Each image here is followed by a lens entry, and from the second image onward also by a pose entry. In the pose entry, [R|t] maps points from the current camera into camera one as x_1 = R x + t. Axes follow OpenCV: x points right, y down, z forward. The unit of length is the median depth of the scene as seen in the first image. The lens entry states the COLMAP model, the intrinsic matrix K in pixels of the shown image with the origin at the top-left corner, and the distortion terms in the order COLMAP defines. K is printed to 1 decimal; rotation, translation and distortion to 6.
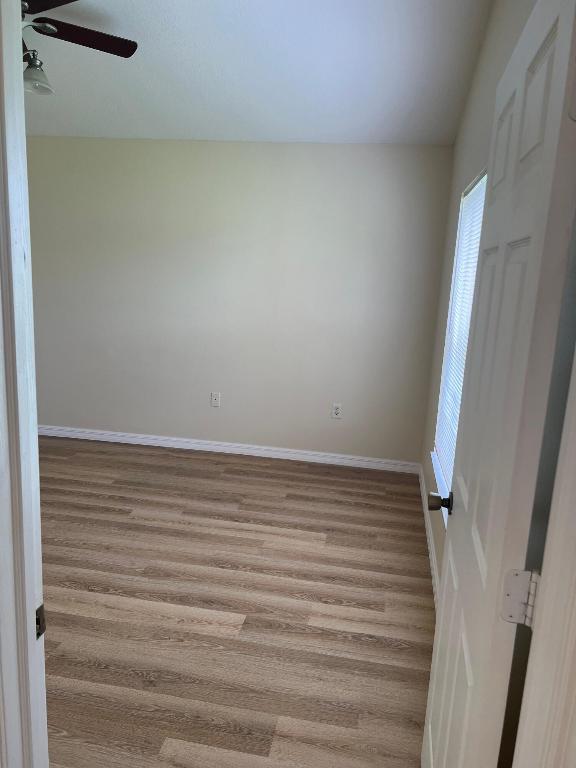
lens RADIAL K [[579.9, 0, 286.4], [0, 579.9, 386.9], [0, 0, 1]] dist [0.040995, -0.040085]
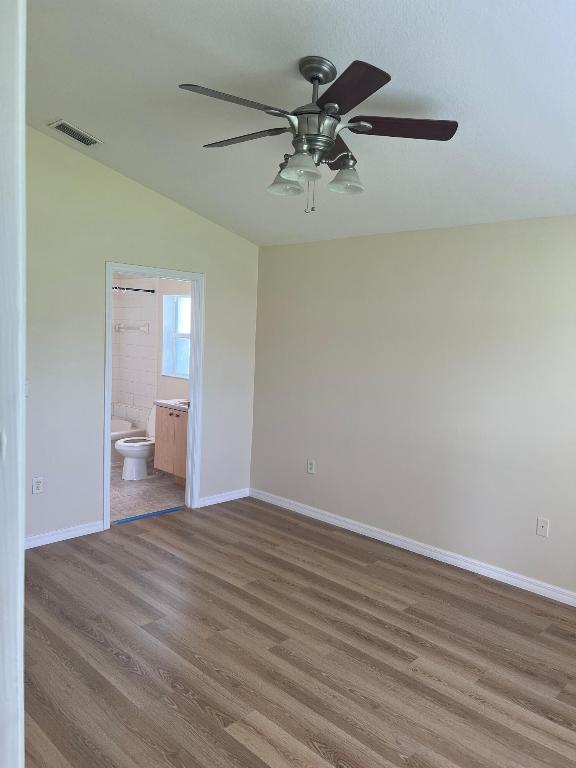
lens RADIAL K [[579.9, 0, 291.2], [0, 579.9, 385.1], [0, 0, 1]] dist [0.040995, -0.040085]
pose [[0.834578, 0.042667, -0.549235, 0.025192], [-0.117504, 0.987840, -0.101811, -0.063753], [0.538212, 0.149507, 0.829443, 0.156876]]
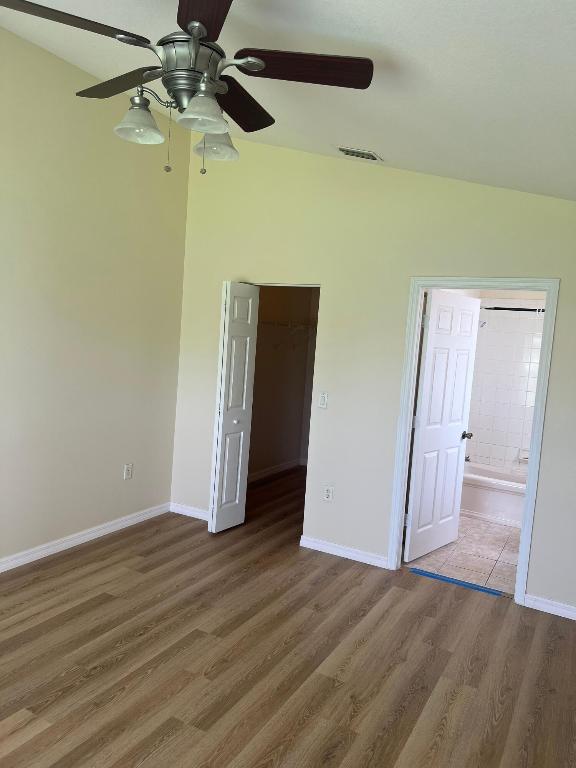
lens RADIAL K [[579.9, 0, 290.9], [0, 579.9, 381.5], [0, 0, 1]] dist [0.040995, -0.040085]
pose [[-0.303092, 0.009524, -0.952914, 0.162949], [-0.279884, 0.954961, 0.098567, -0.253357], [0.910934, 0.296580, -0.286775, 1.104846]]
